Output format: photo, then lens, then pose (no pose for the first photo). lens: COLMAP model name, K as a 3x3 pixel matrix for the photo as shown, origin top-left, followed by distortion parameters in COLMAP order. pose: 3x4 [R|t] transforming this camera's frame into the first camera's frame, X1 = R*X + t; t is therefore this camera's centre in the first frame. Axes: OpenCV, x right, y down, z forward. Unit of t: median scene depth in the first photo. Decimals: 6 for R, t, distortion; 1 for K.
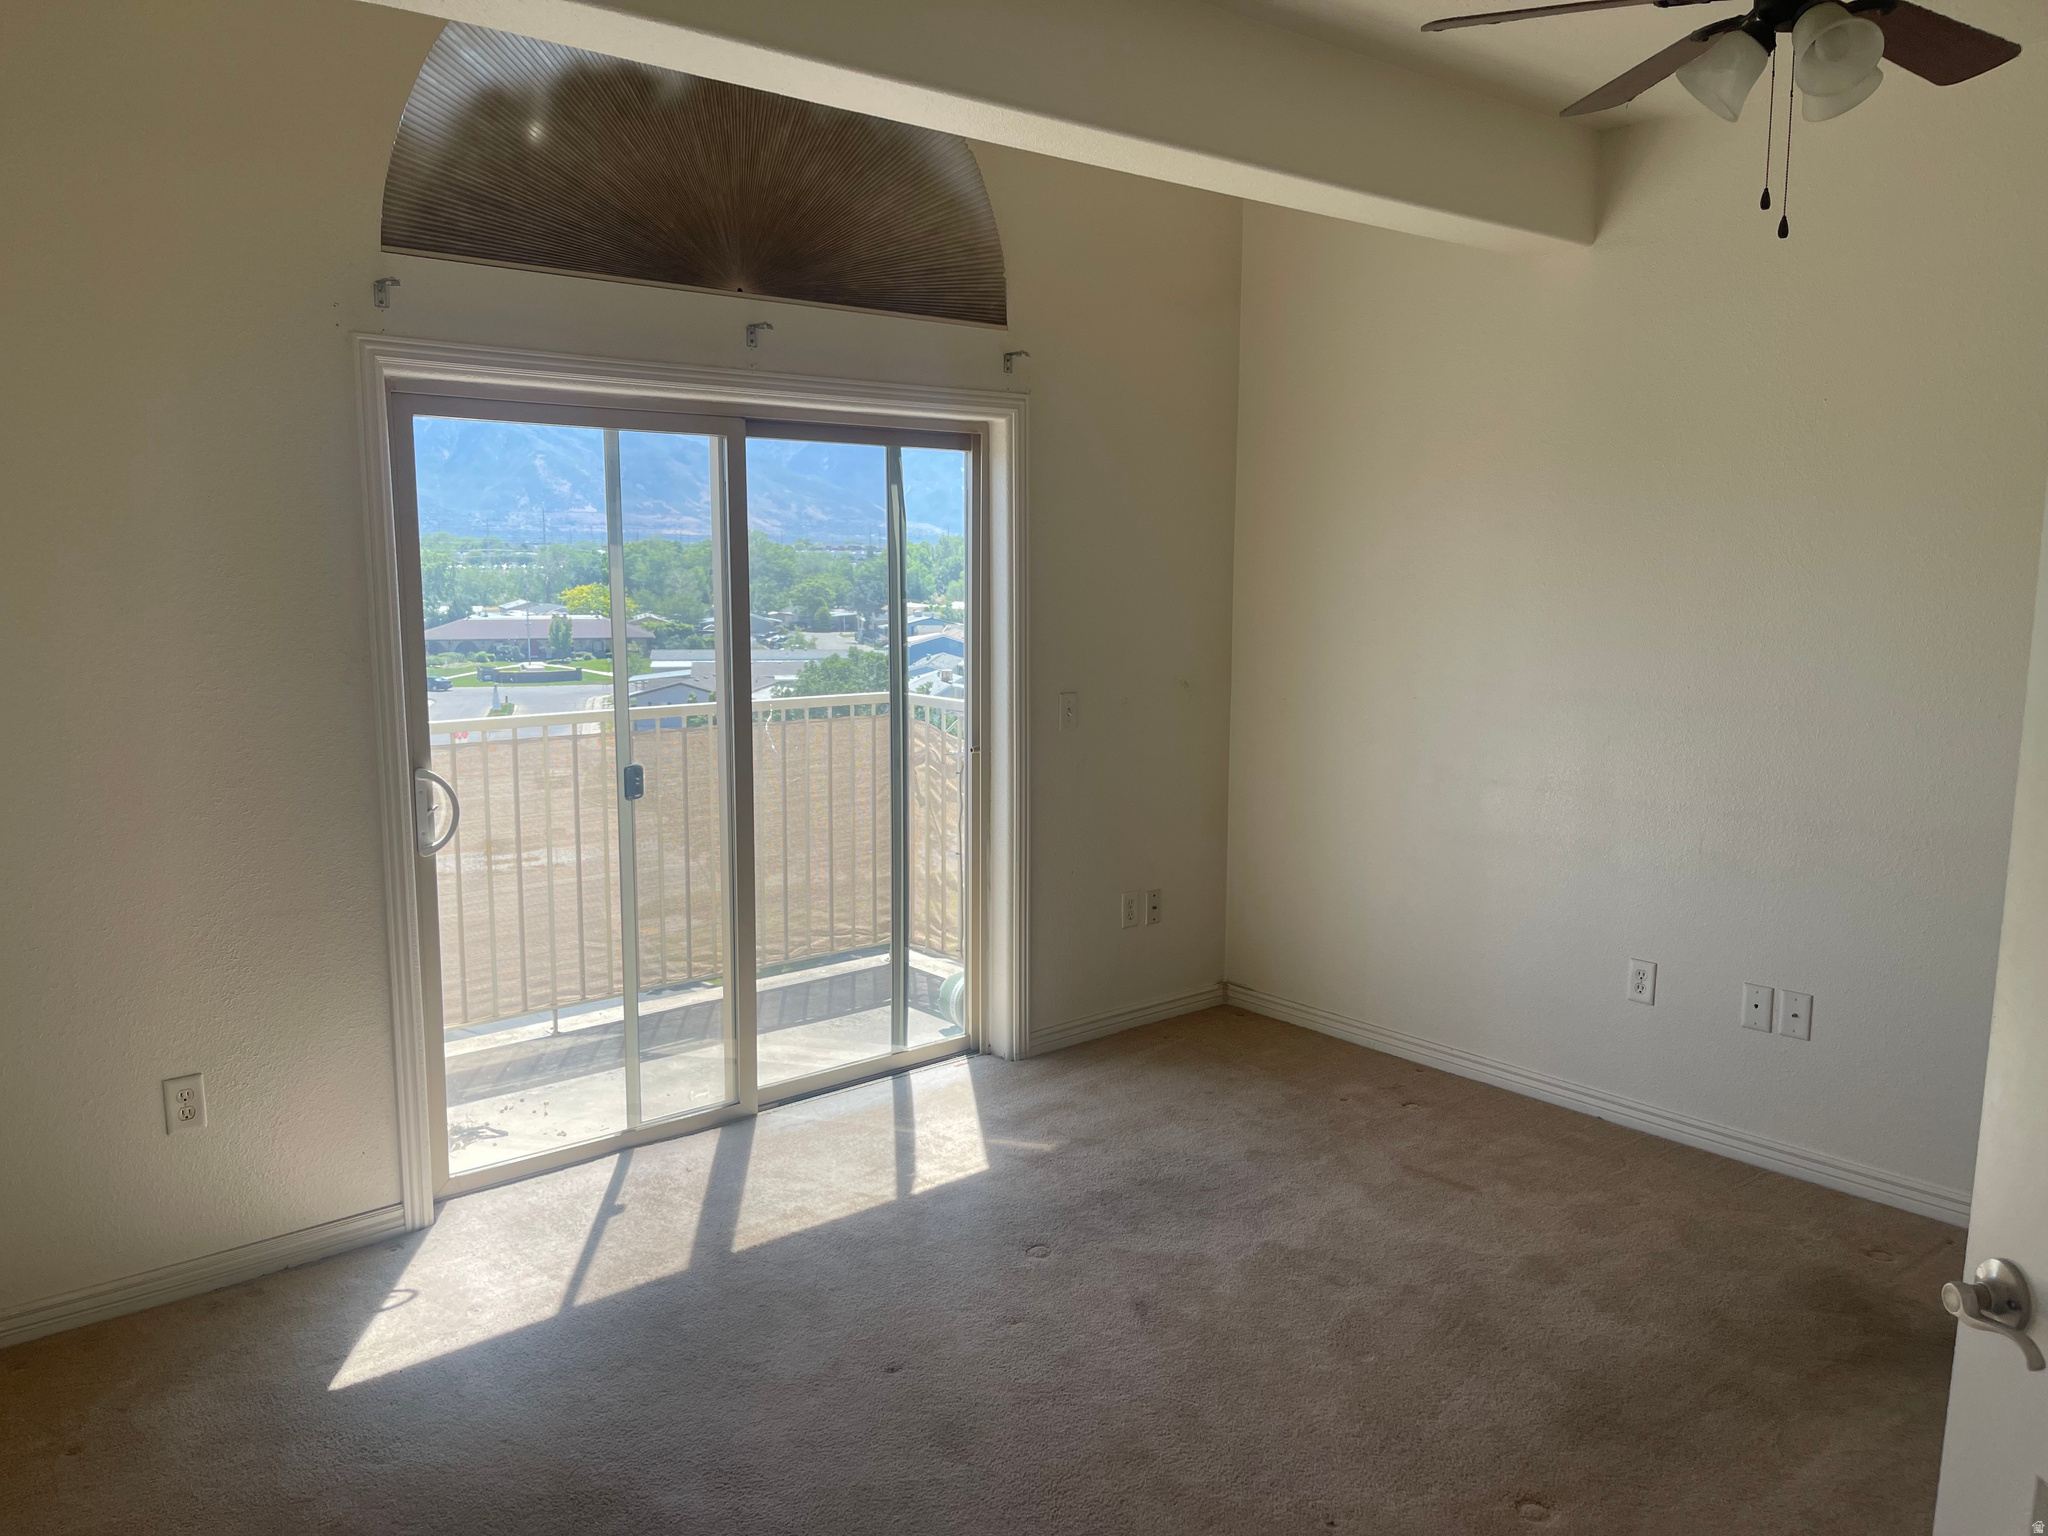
lens RADIAL K [[1541.6, 0, 1021.5], [0, 1541.6, 754.2], [0, 0, 1]] dist [0.134359, -0.177319]
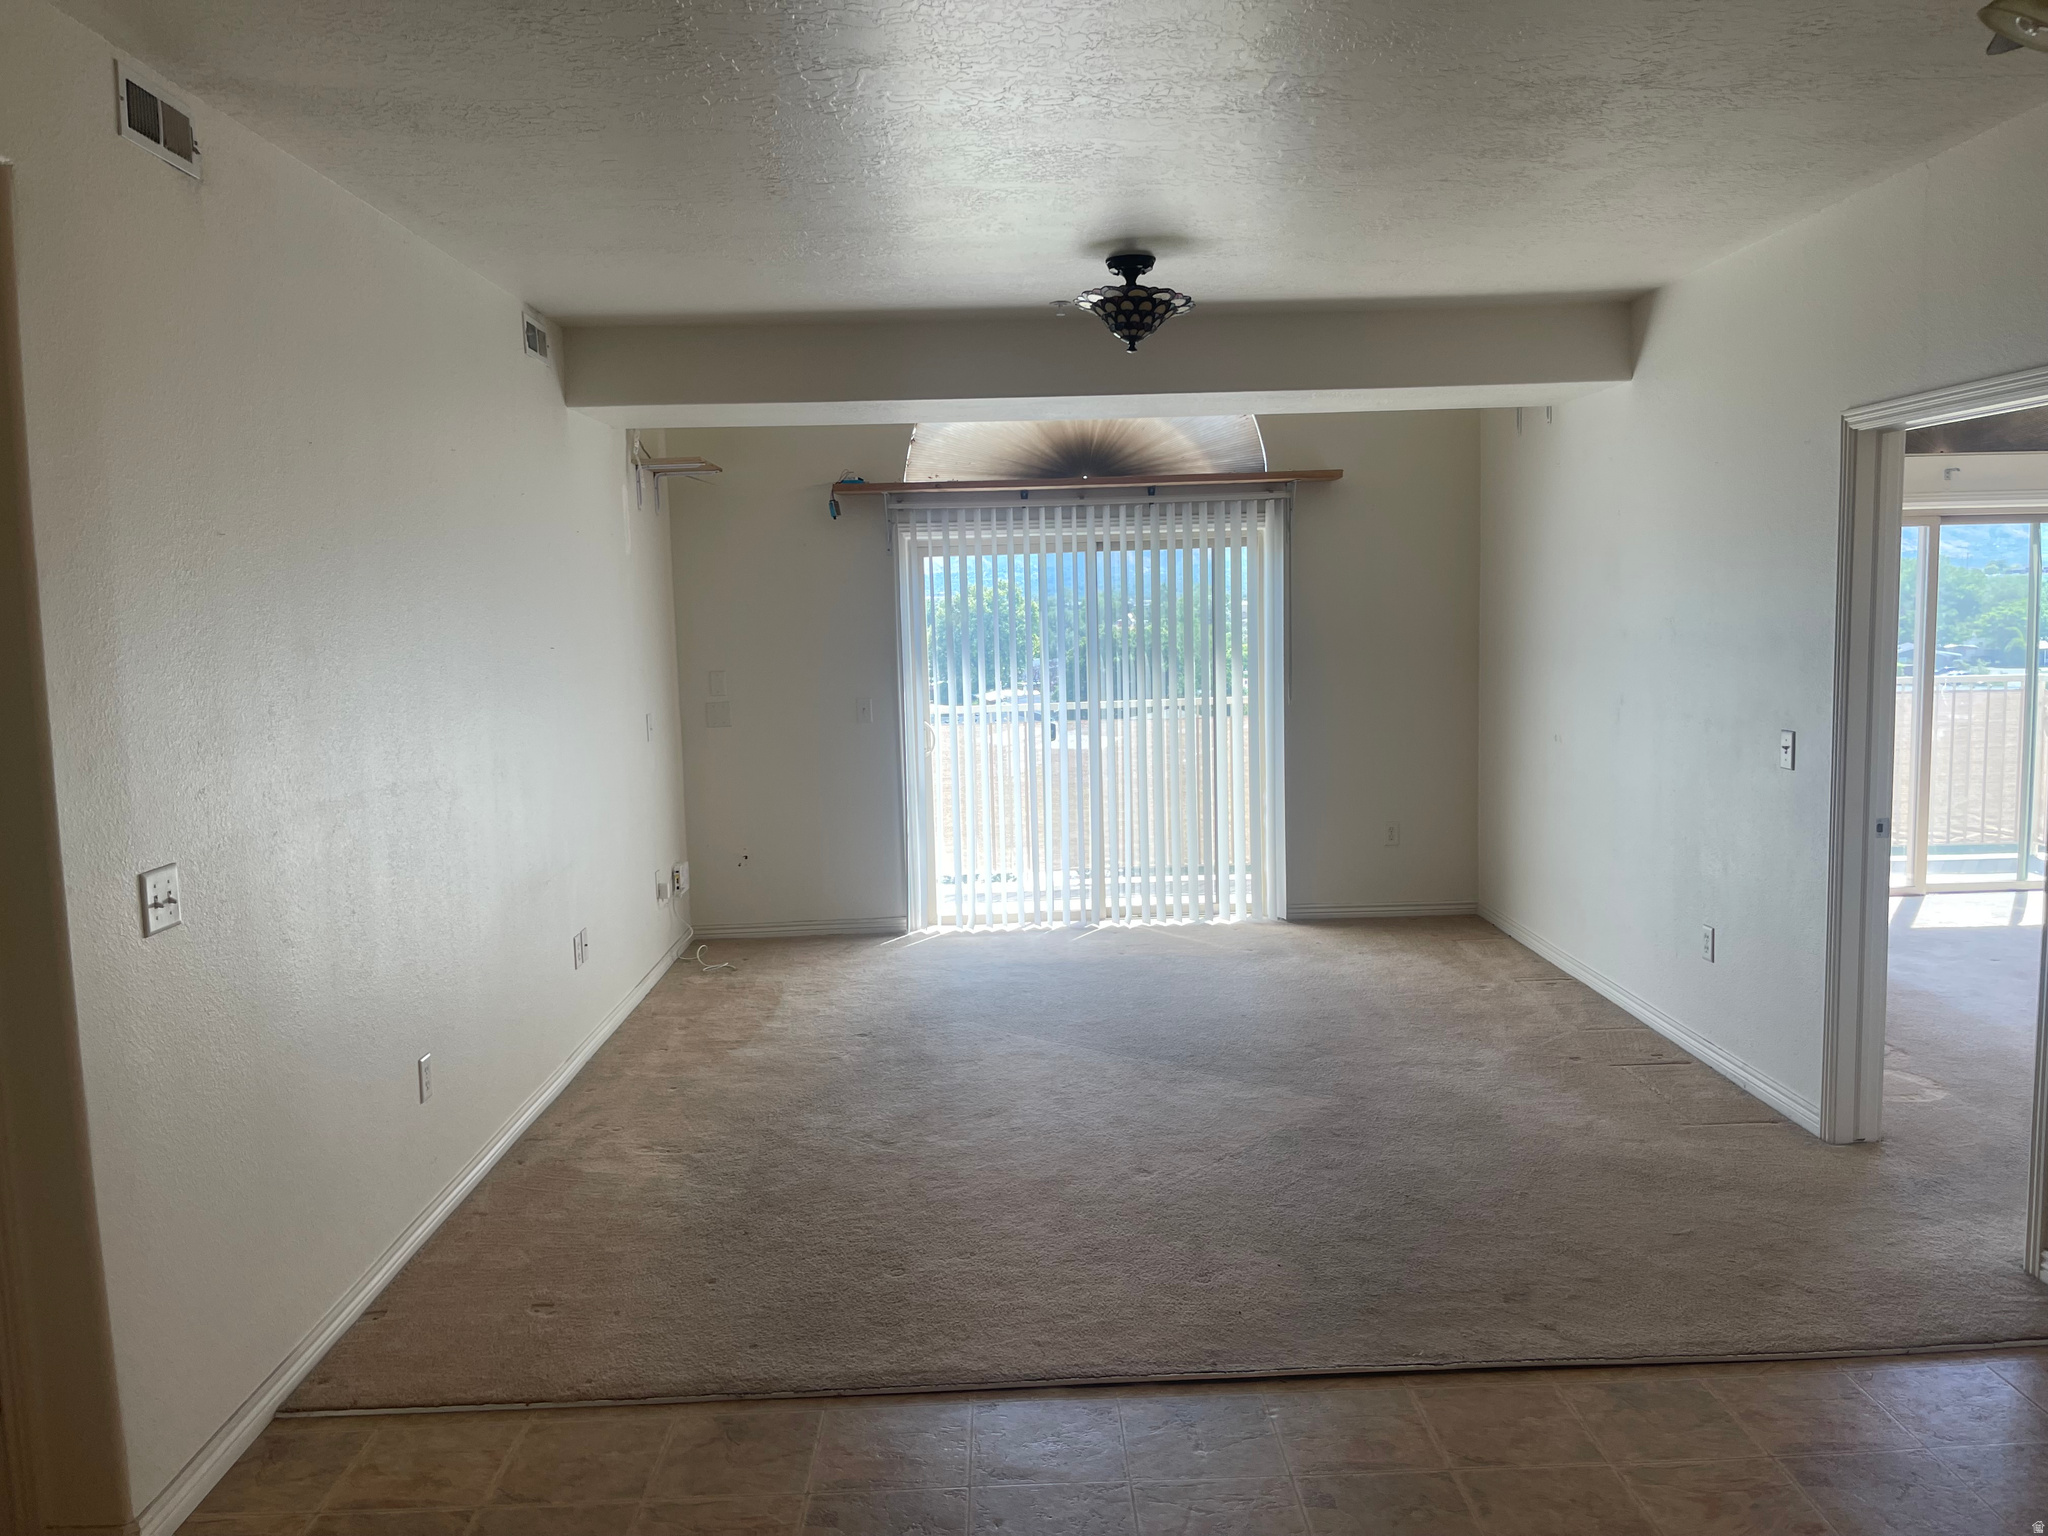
lens RADIAL K [[1541.6, 0, 1021.5], [0, 1541.6, 754.2], [0, 0, 1]] dist [0.134359, -0.177319]
pose [[0.771861, 0.044391, -0.634239, 0.132741], [-0.059091, 0.998251, -0.002044, 0.099587], [0.633039, 0.039056, 0.773134, -0.818471]]
